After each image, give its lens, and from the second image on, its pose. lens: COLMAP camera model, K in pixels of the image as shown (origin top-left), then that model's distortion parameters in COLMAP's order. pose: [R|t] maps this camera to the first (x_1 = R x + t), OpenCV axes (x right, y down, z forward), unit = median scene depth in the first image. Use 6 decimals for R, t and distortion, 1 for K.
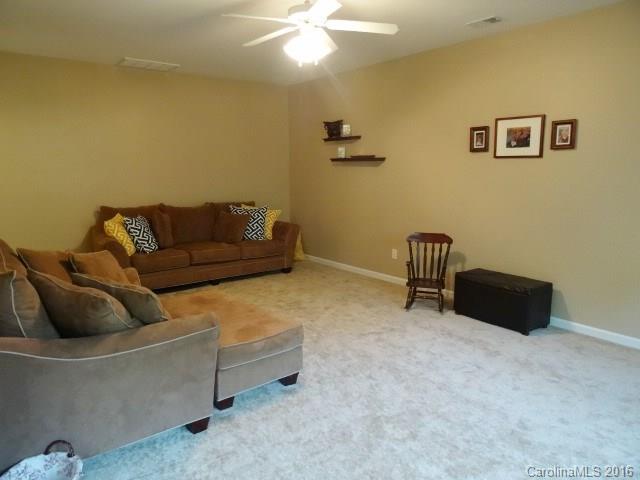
lens RADIAL K [[467.7, 0, 320.3], [0, 467.7, 240.5], [0, 0, 1]] dist [0.003832, 0.000538]
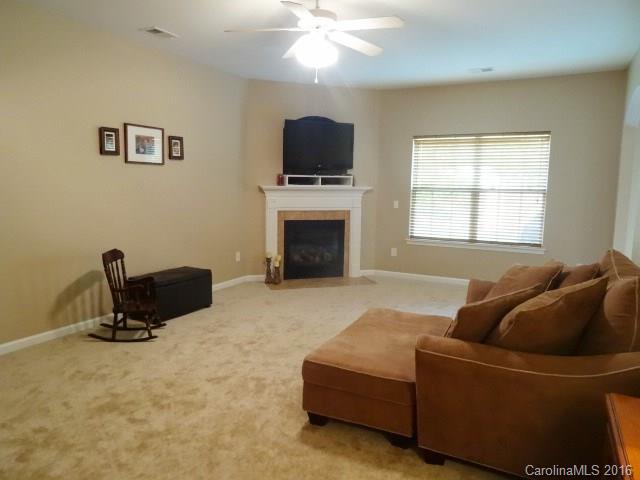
lens RADIAL K [[467.7, 0, 319.8], [0, 467.7, 238.9], [0, 0, 1]] dist [0.003832, 0.000538]
pose [[-0.419032, -0.123323, 0.899557, -0.717522], [0.116996, 0.975140, 0.188185, -0.161770], [-0.900402, 0.184100, -0.394186, 1.077790]]
